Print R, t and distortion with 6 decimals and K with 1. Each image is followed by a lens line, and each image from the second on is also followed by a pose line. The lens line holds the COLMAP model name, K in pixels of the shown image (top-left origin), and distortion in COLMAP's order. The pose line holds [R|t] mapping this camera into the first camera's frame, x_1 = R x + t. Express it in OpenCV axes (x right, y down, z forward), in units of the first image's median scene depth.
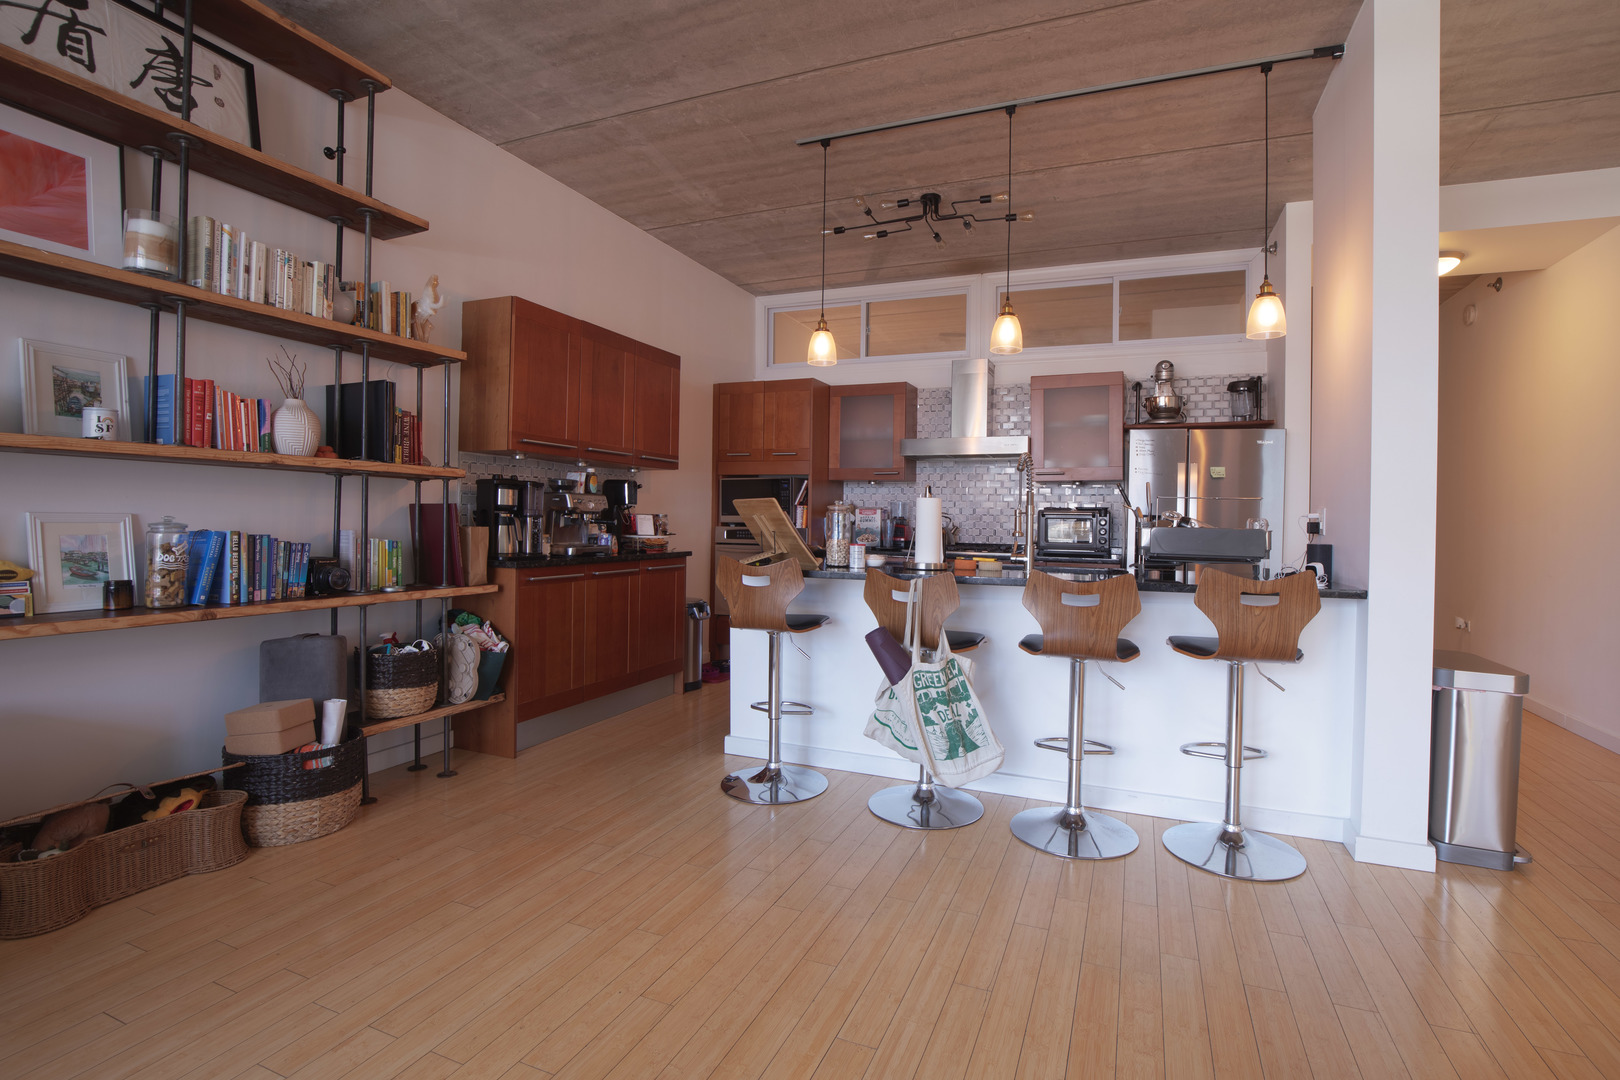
lens RADIAL K [[784.5, 0, 761.0], [0, 784.5, 521.7], [0, 0, 1]] dist [-0.025022, 0.003037]
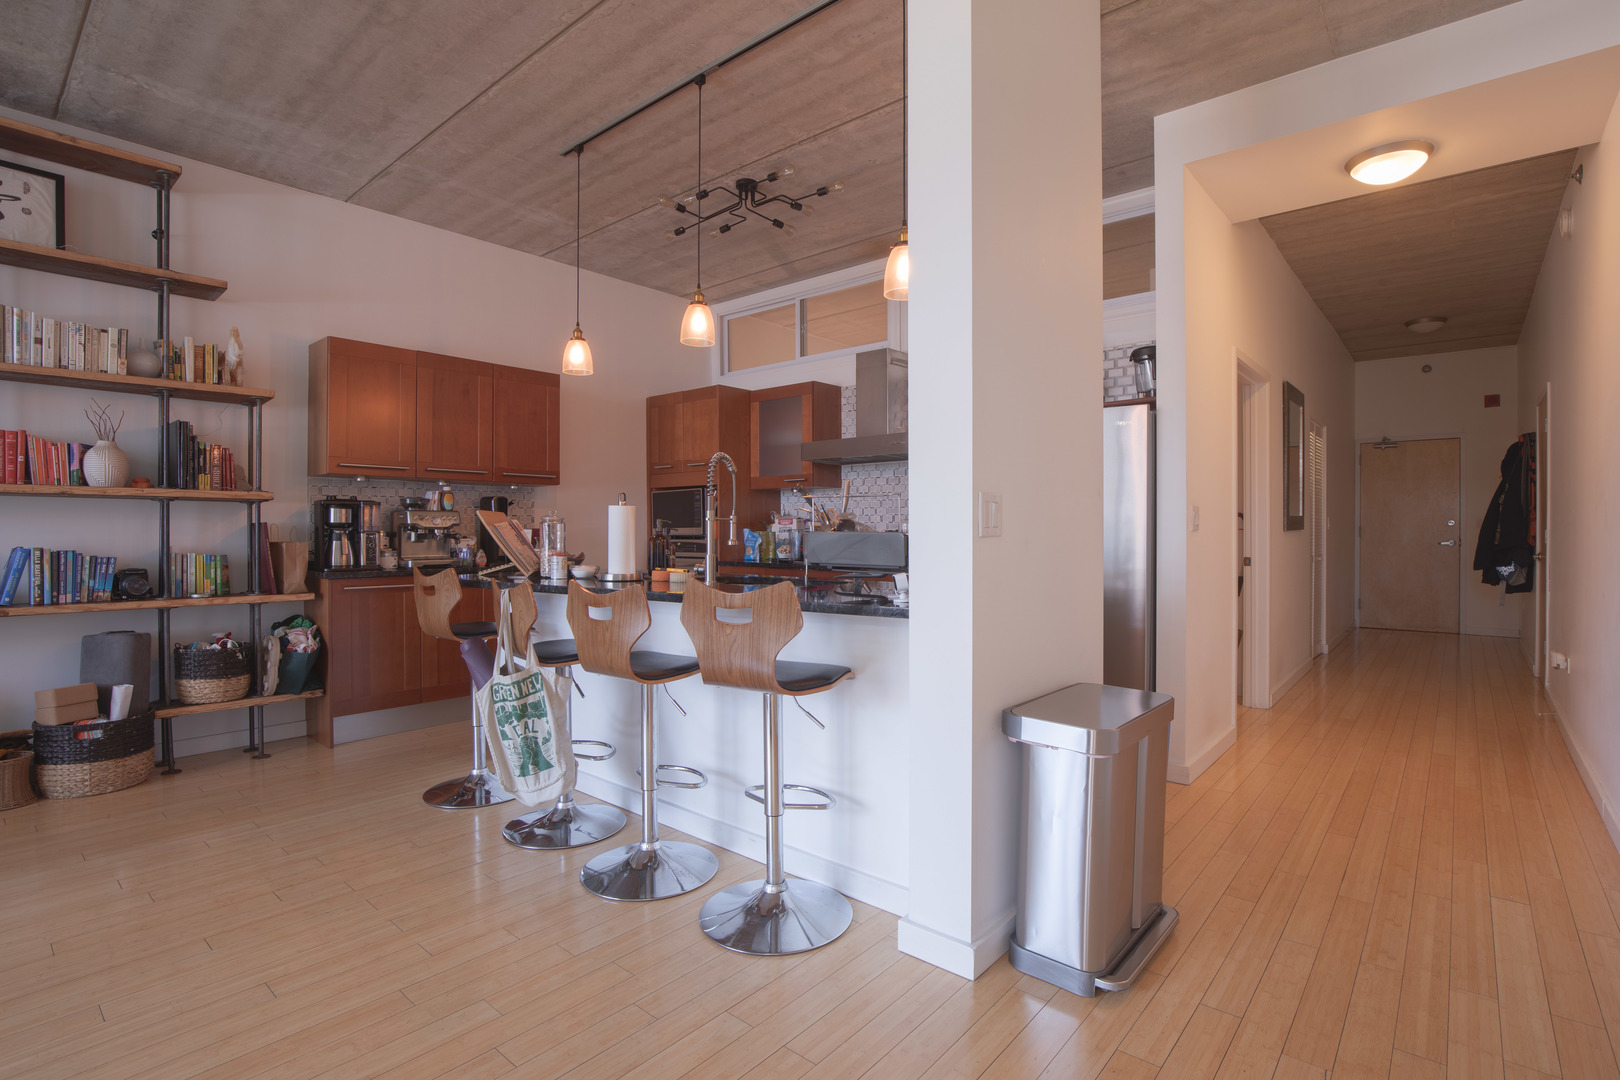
lens RADIAL K [[784.5, 0, 745.7], [0, 784.5, 541.2], [0, 0, 1]] dist [-0.025022, 0.003037]
pose [[0.945976, -0.013167, -0.323970, 0.711477], [0.015159, 0.999879, 0.003626, 0.012395], [0.323883, -0.008341, 0.946060, 0.155836]]
